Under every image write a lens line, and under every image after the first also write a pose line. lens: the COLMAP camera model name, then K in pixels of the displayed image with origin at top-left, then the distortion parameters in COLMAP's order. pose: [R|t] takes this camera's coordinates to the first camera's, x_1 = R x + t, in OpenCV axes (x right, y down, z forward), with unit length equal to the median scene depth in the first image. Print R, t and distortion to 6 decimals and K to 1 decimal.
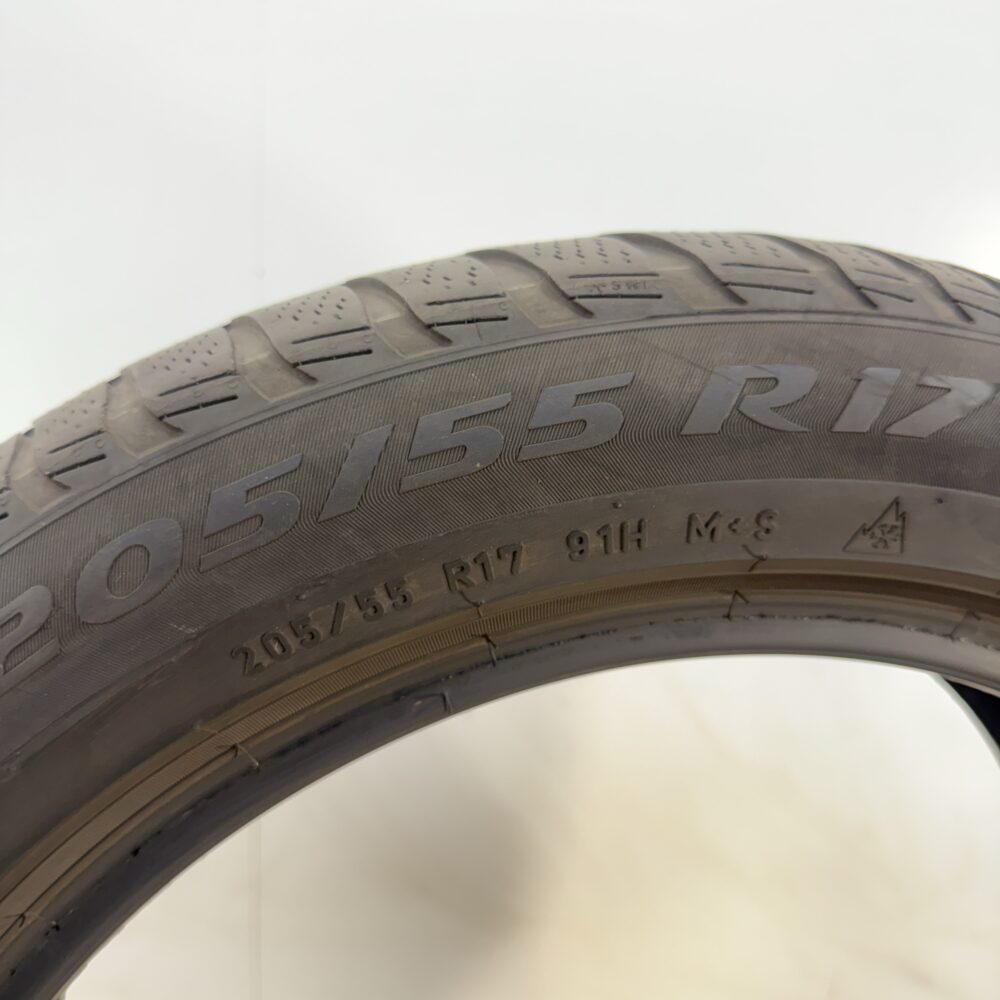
lens RADIAL K [[968.4, 0, 499.2], [0, 968.4, 480.0], [0, 0, 1]] dist [0.180072, -0.488696]
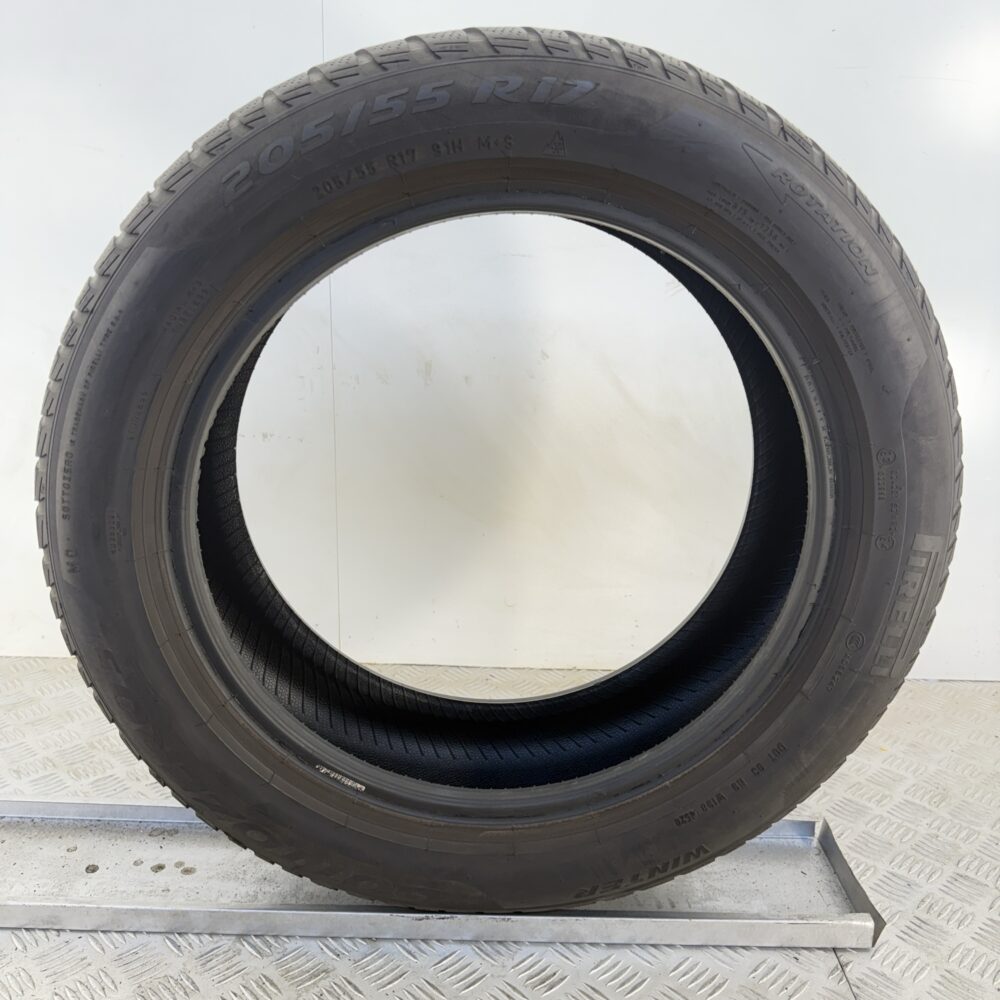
lens RADIAL K [[968.4, 0, 499.2], [0, 968.4, 480.0], [0, 0, 1]] dist [0.180072, -0.488696]
pose [[0.996915, 0.006652, -0.078201, 0.476635], [0.004907, 0.989170, 0.146691, 0.580476], [0.078330, -0.146622, 0.986086, -1.818875]]
